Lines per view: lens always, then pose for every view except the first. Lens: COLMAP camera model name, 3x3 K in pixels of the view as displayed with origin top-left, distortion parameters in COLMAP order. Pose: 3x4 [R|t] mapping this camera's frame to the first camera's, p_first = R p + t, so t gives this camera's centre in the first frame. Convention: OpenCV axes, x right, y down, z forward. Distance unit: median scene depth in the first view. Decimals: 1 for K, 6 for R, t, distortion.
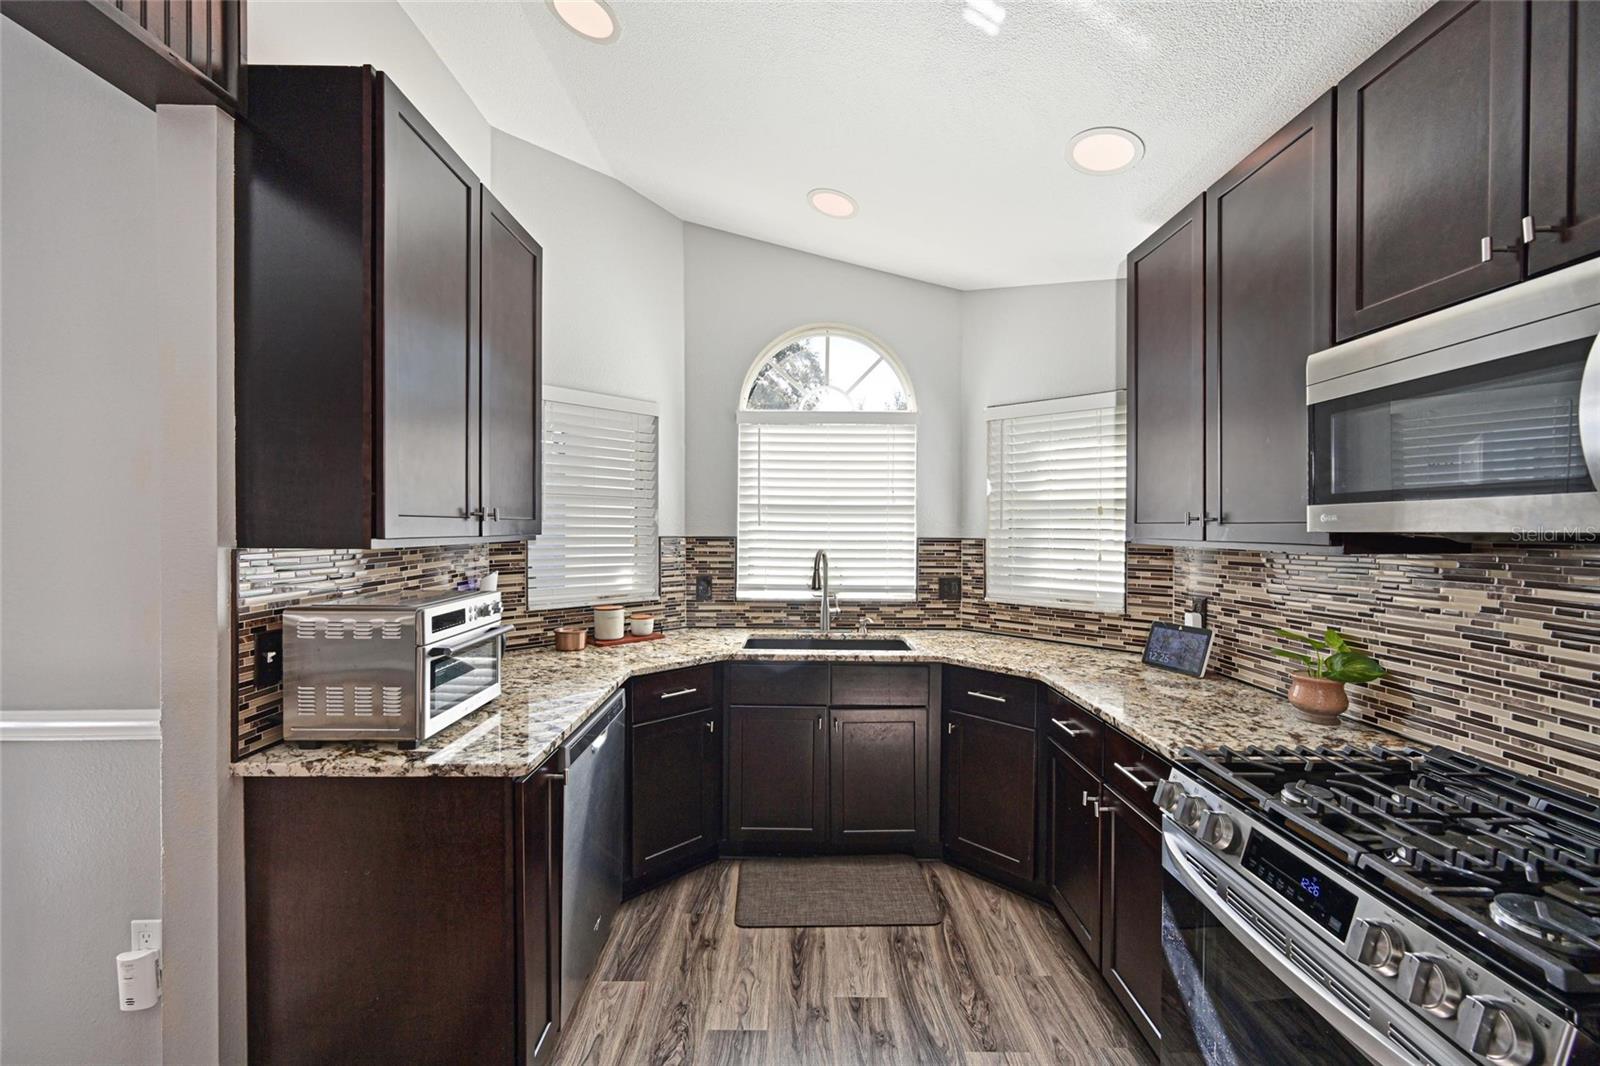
lens RADIAL K [[640.1, 0, 800.0], [0, 640.1, 533.0], [0, 0, 1]] dist [0.000326, -0.000063]
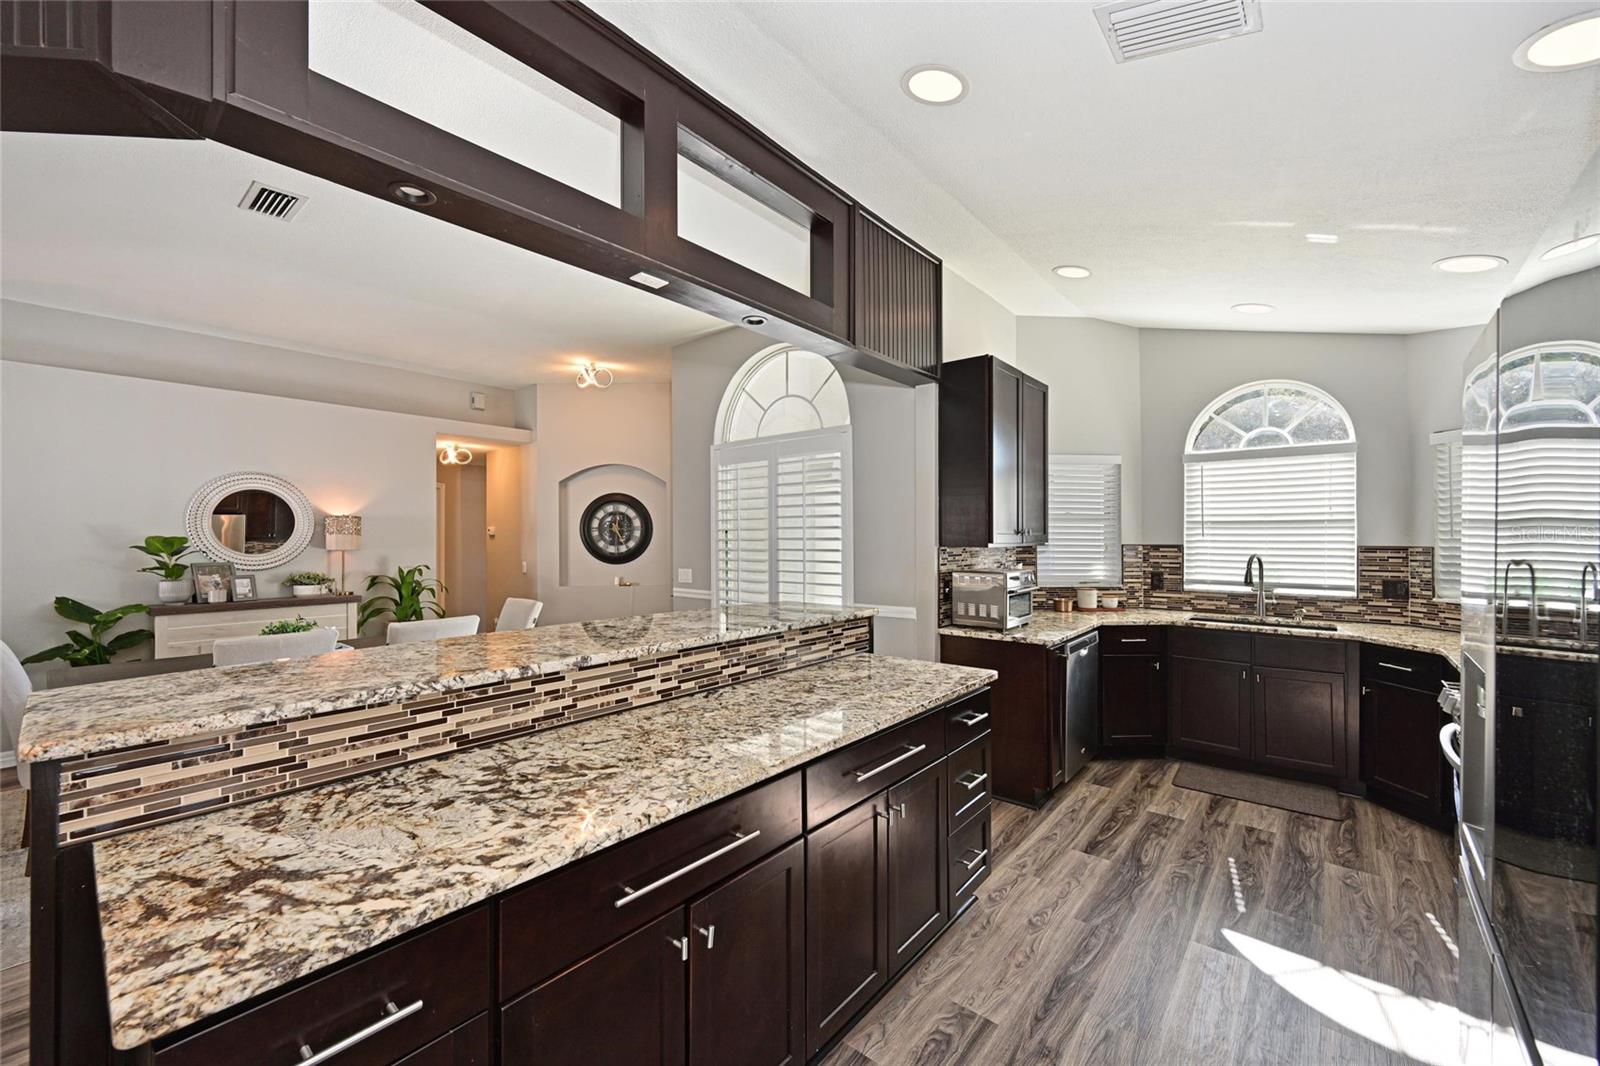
lens RADIAL K [[629.2, 0, 795.6], [0, 629.2, 532.3], [0, 0, 1]] dist [0.000898, -0.000035]
pose [[0.755597, -0.010823, -0.654947, 0.171288], [-0.001377, 0.999835, -0.018111, 0.004969], [0.655035, 0.014587, 0.755458, -0.623690]]
